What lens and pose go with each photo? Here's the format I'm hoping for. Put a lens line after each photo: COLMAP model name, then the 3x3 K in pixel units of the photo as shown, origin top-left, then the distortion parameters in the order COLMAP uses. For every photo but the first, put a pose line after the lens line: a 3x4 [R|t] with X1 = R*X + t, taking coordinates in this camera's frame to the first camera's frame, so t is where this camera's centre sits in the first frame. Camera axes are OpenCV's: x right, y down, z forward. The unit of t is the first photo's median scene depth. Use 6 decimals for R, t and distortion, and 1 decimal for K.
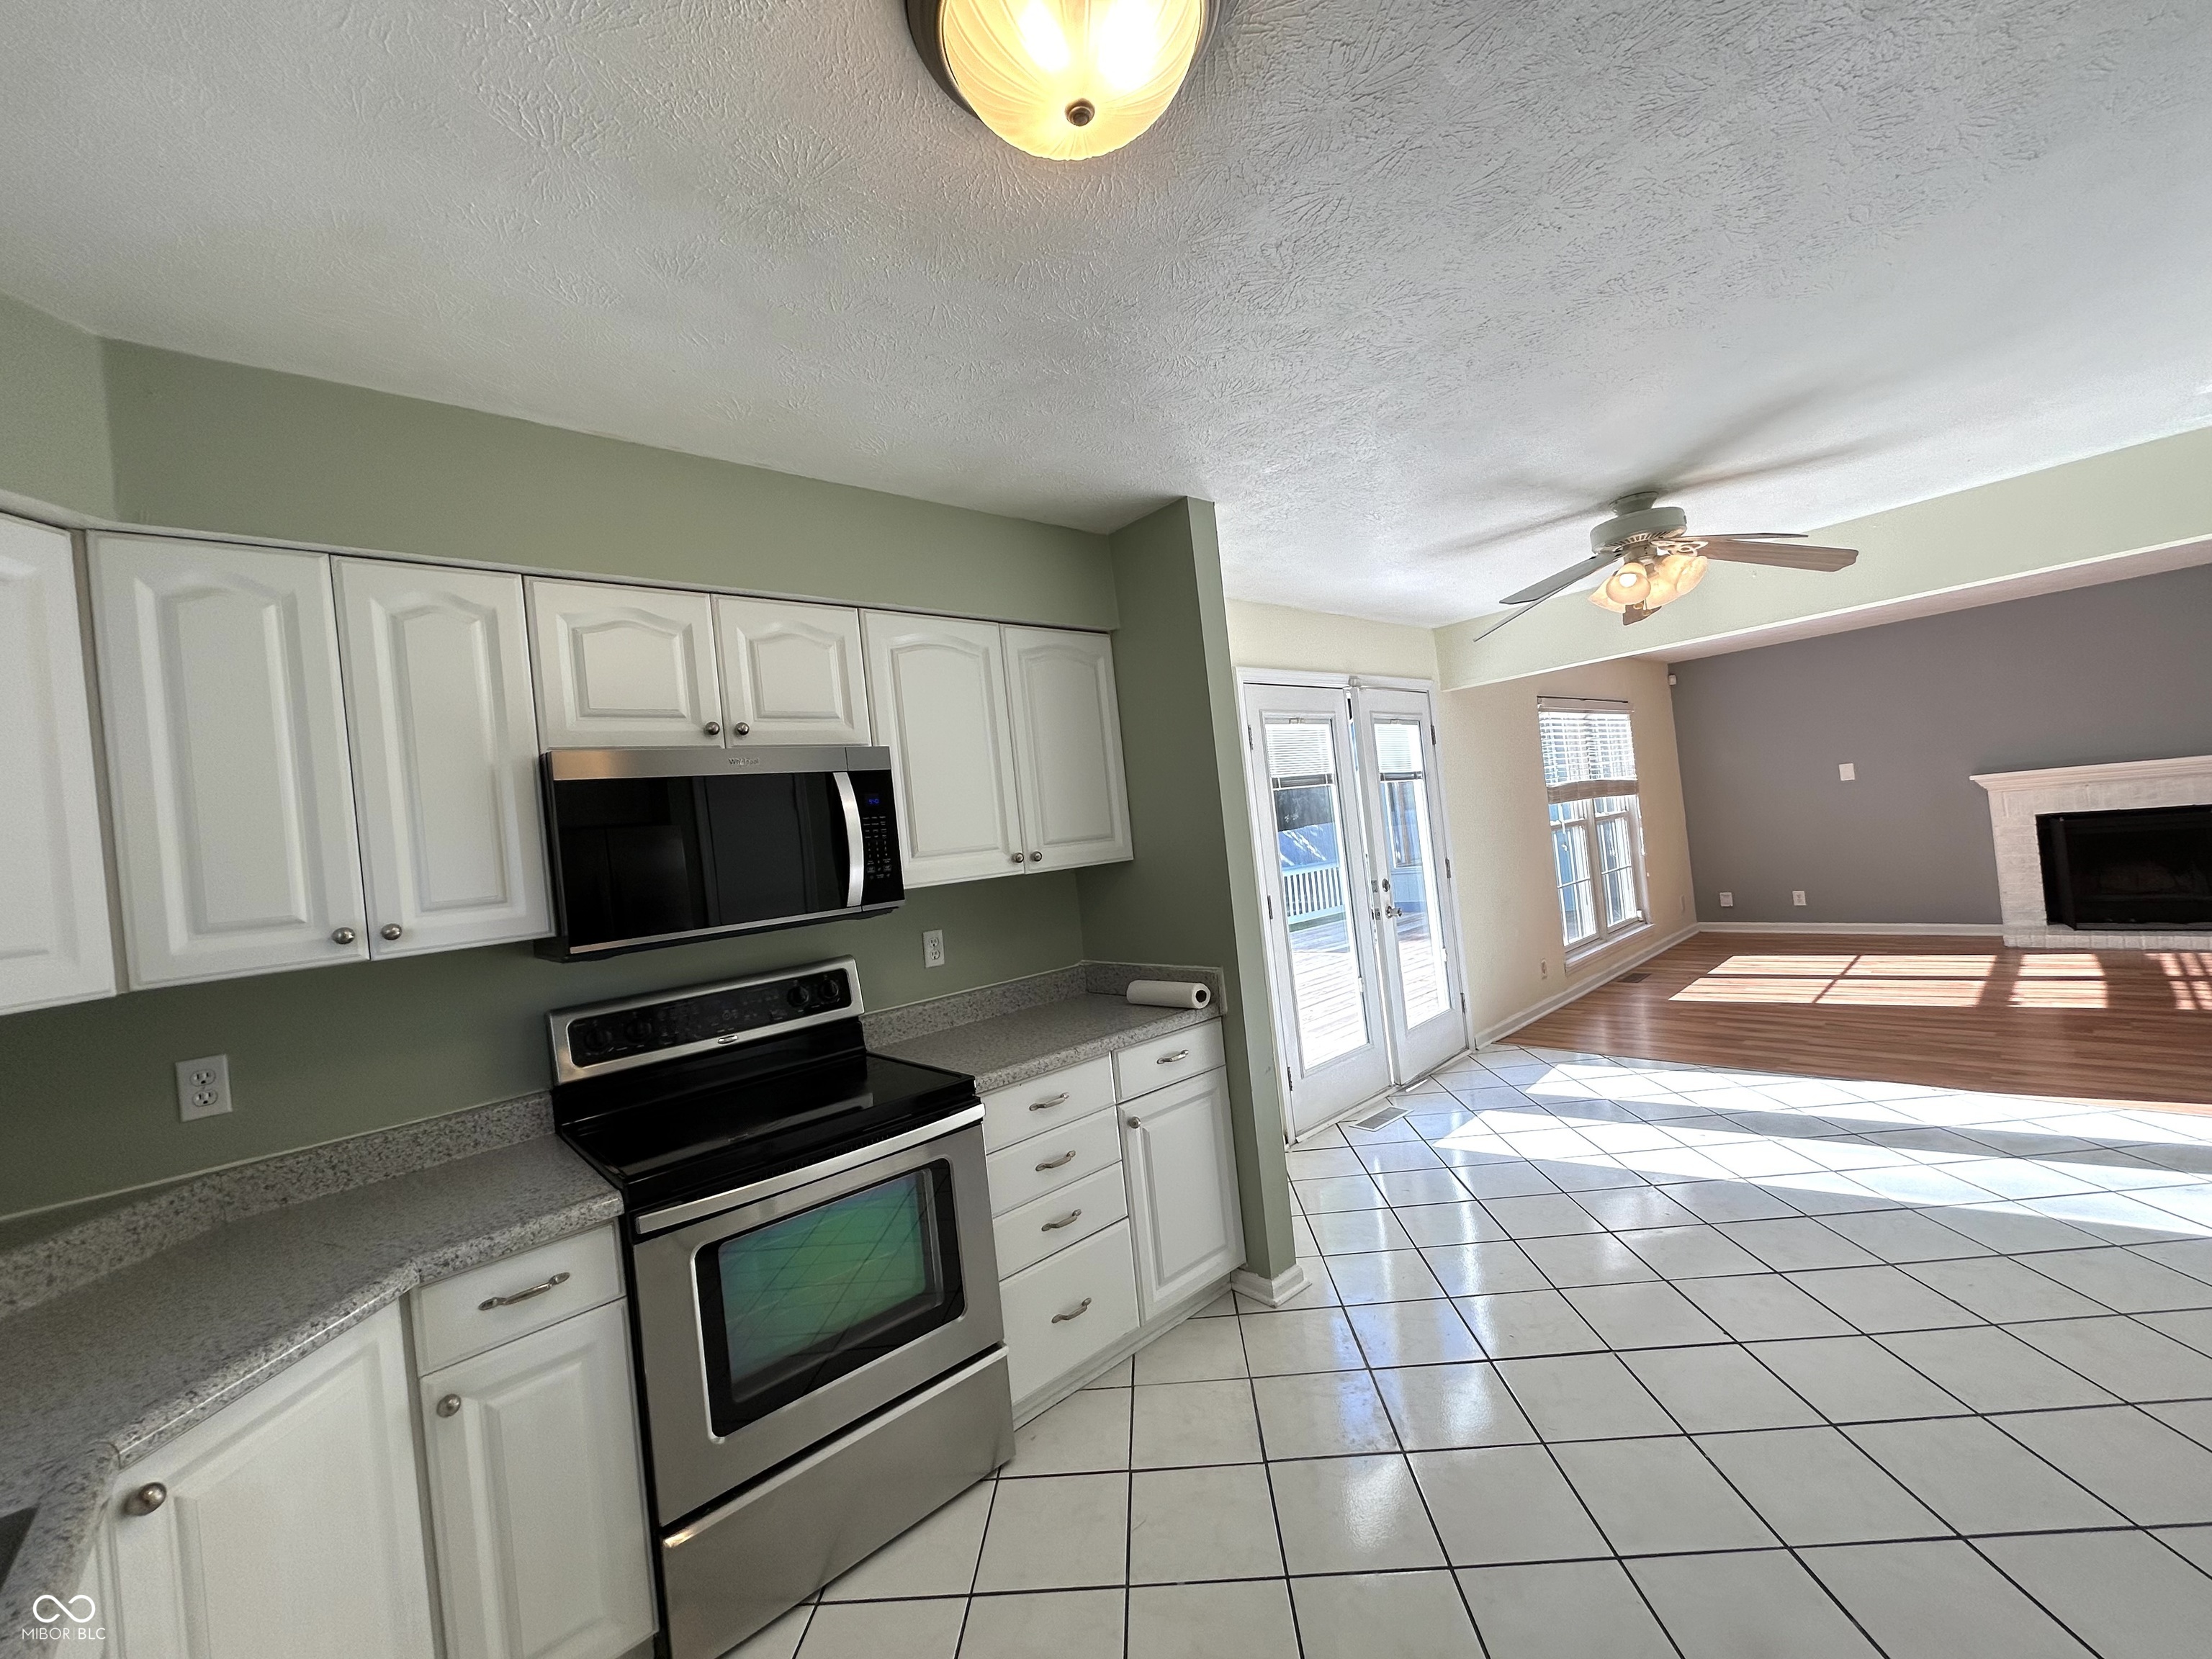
lens RADIAL K [[891.1, 0, 1096.2], [0, 891.1, 826.6], [0, 0, 1]] dist [0.000202, 0.000578]
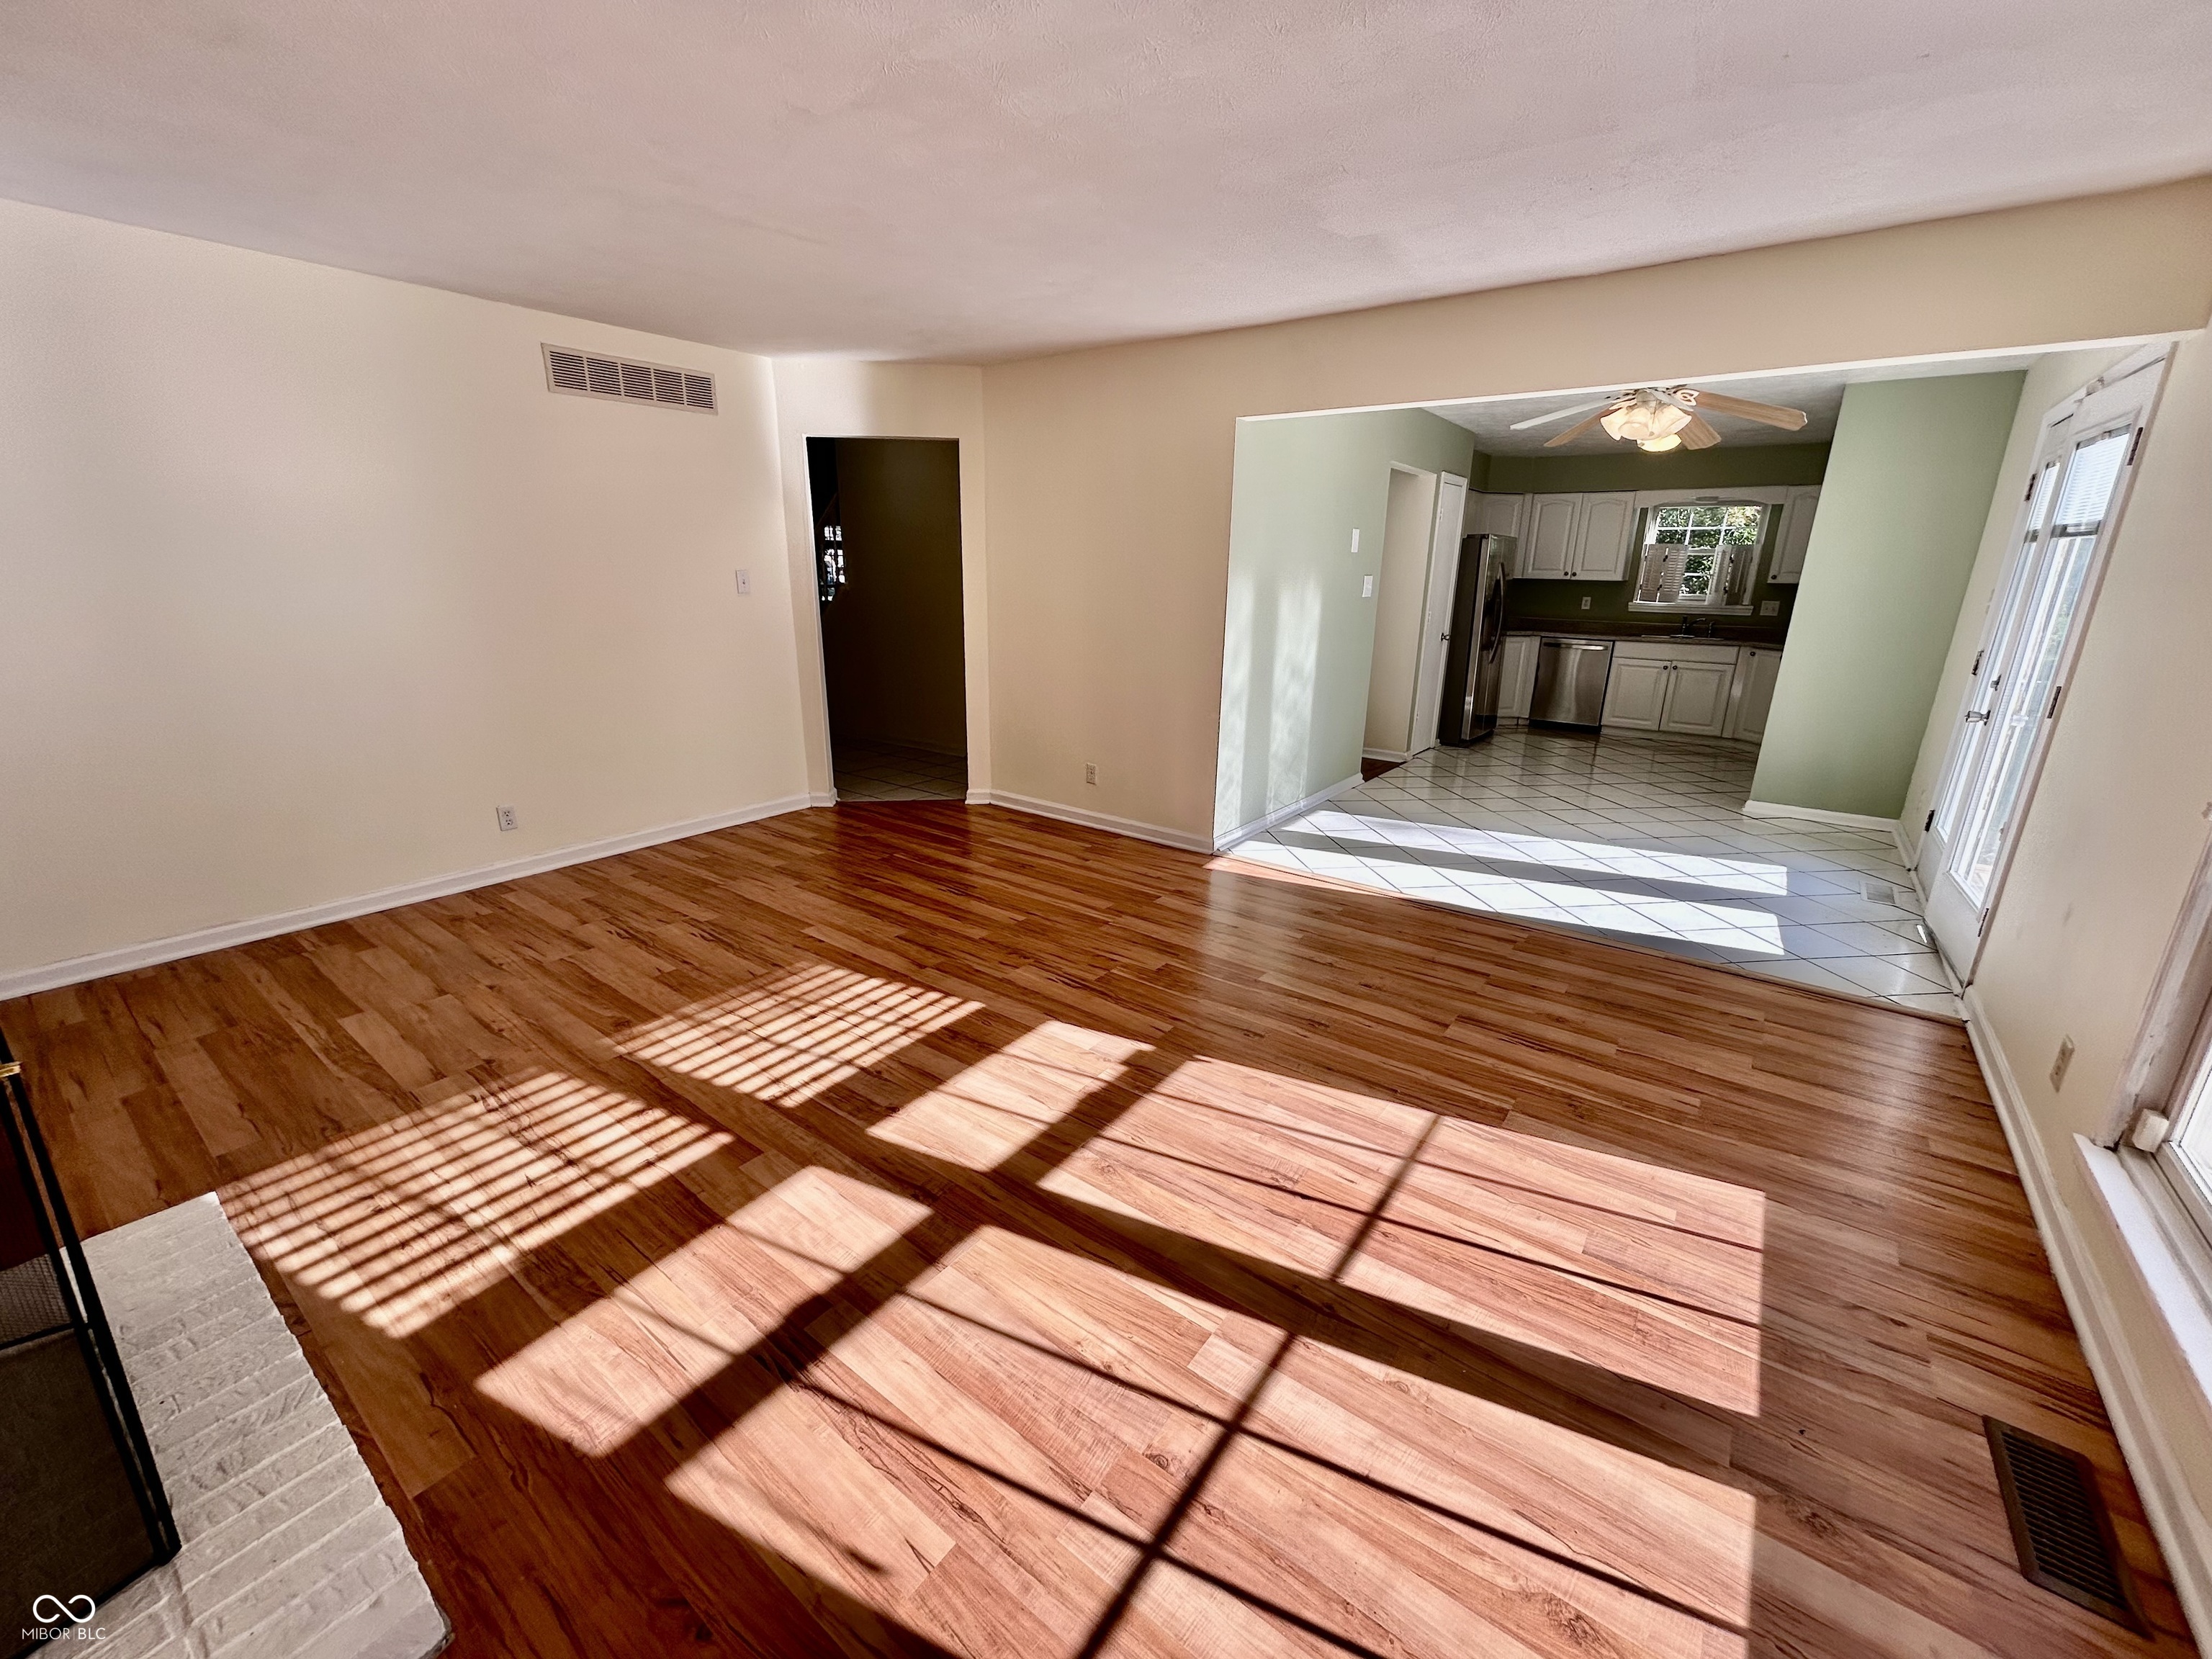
lens RADIAL K [[879.3, 0, 1116.2], [0, 879.3, 820.2], [0, 0, 1]] dist [-0.004568, 0.000301]
pose [[-0.975194, 0.142978, -0.168977, 1.351998], [0.088746, 0.951901, 0.293271, -0.123011], [0.202781, 0.271000, -0.940978, 1.779418]]
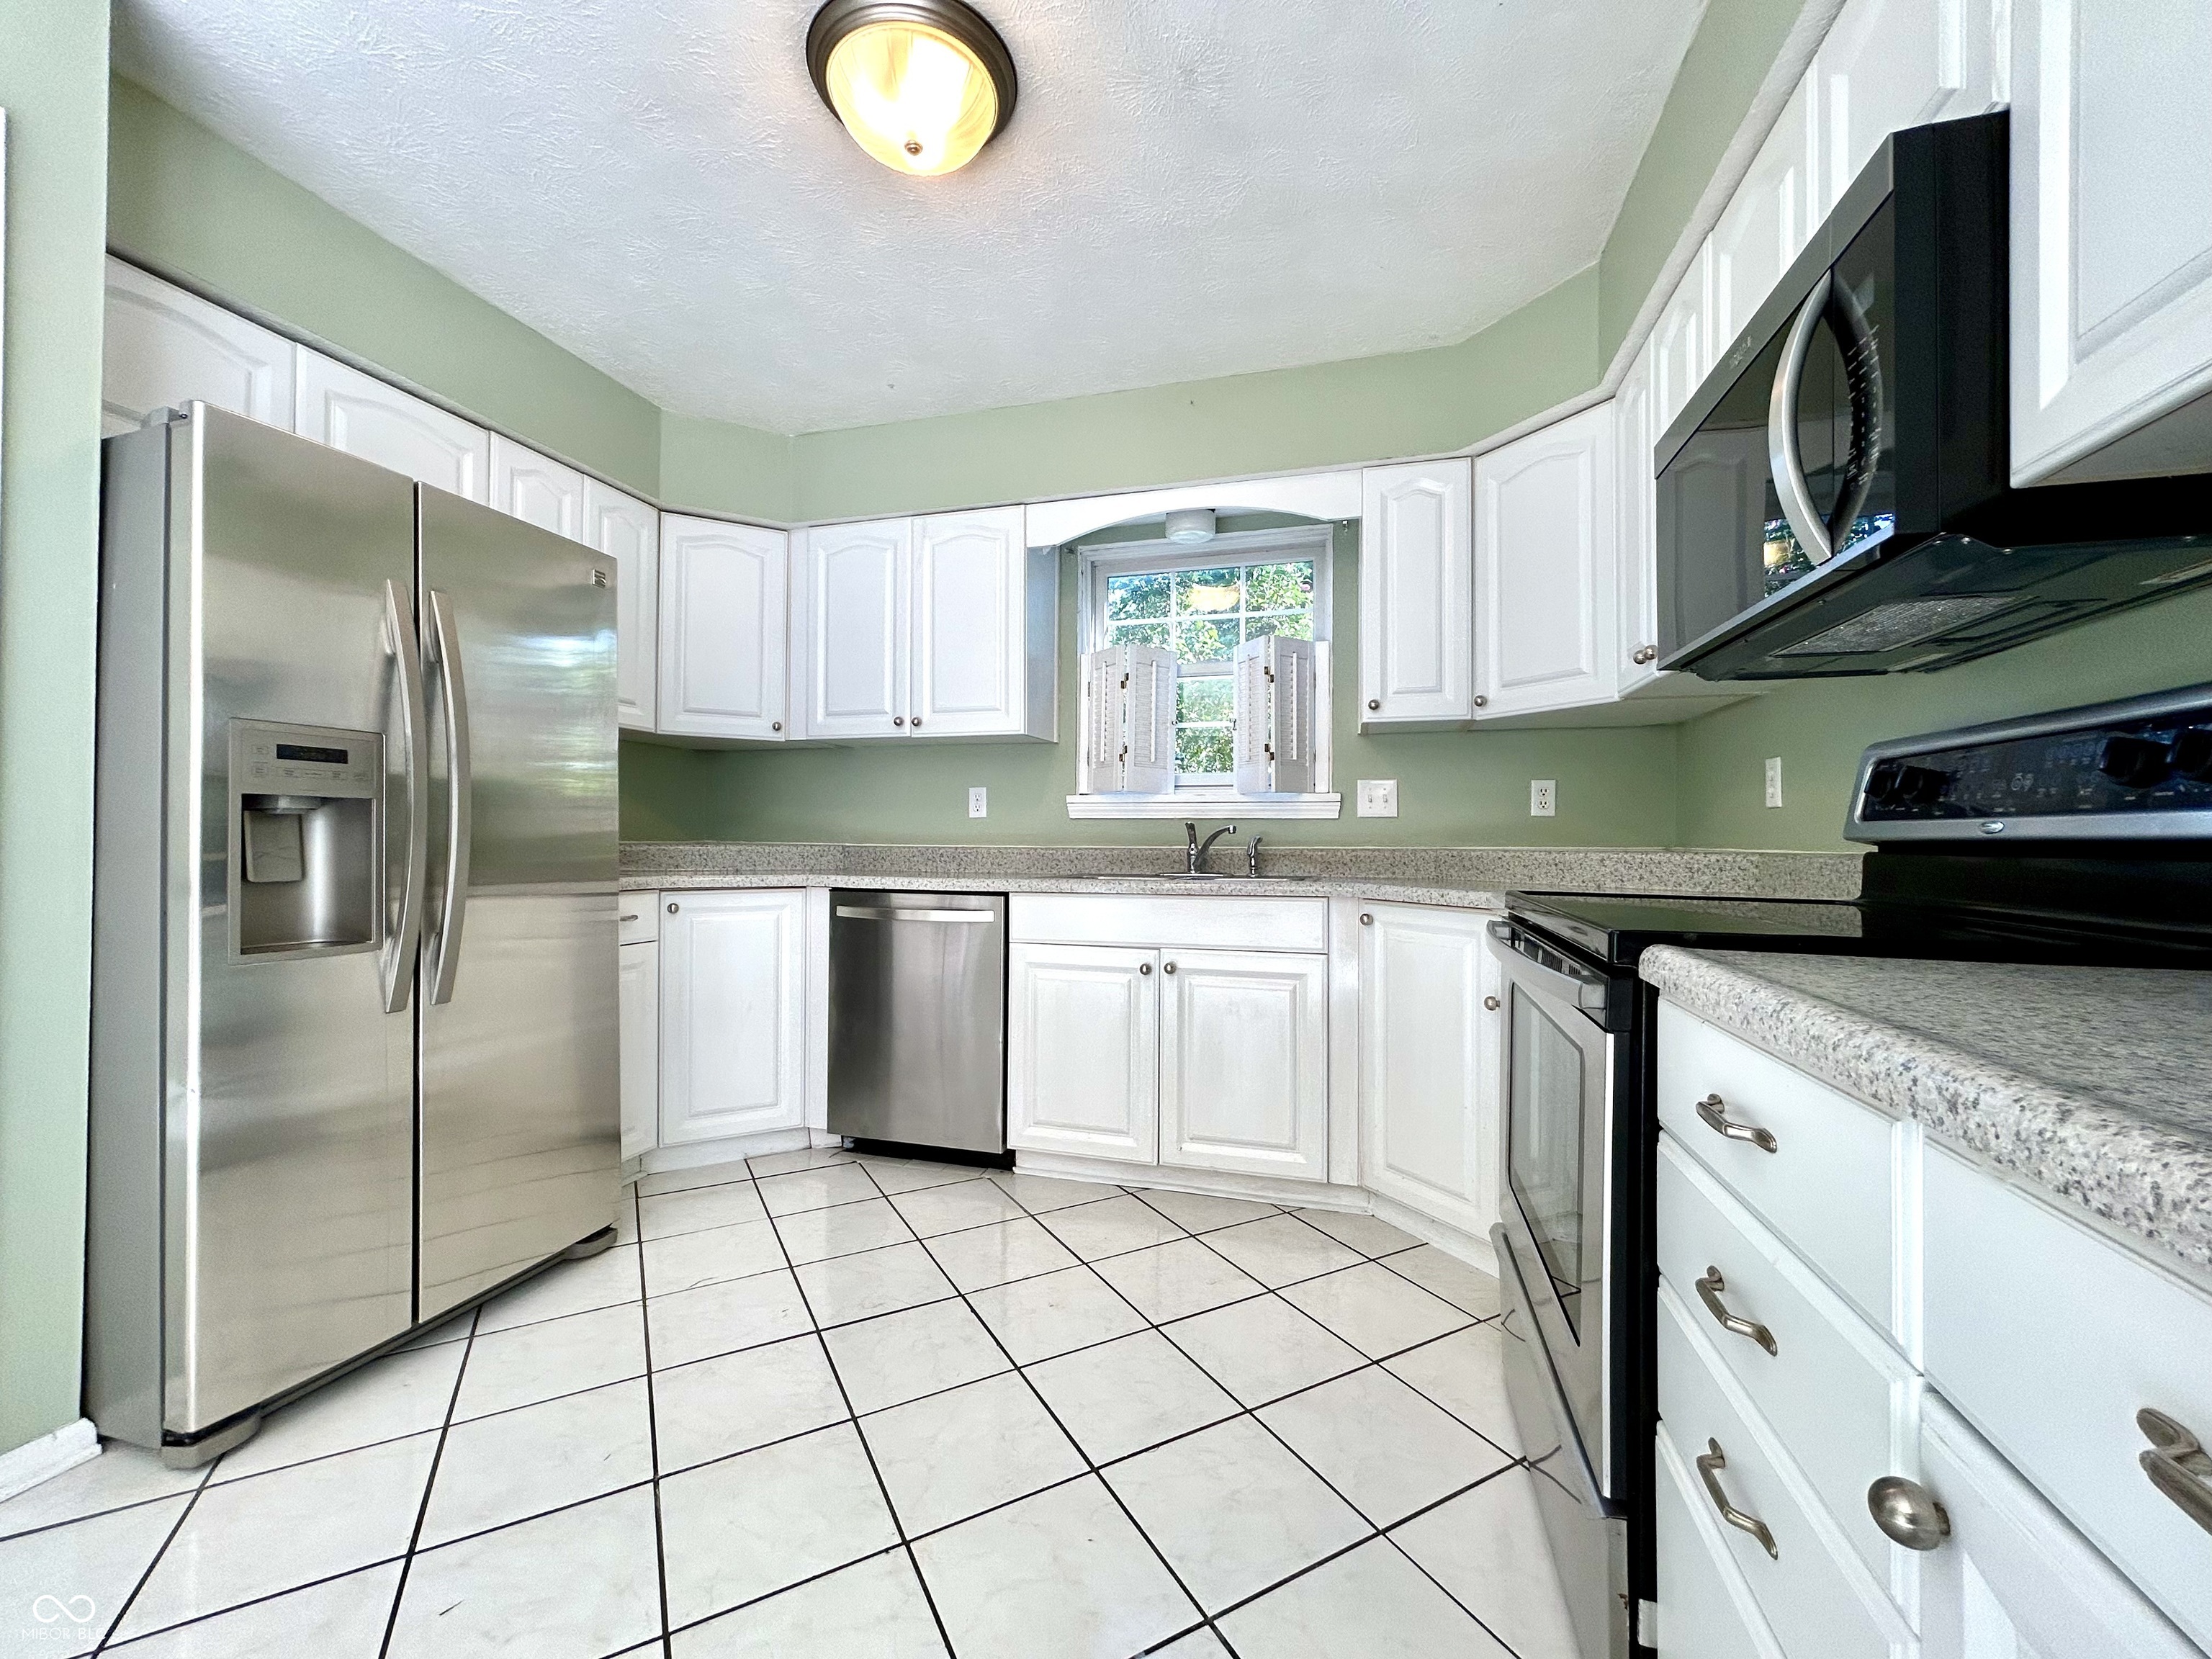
lens RADIAL K [[891.1, 0, 1096.2], [0, 891.1, 826.6], [0, 0, 1]] dist [0.000202, 0.000578]
pose [[-0.846512, 0.093912, -0.524021, 0.173709], [0.086560, 0.995499, 0.038578, 0.097813], [0.525286, -0.012703, -0.850831, 0.662113]]
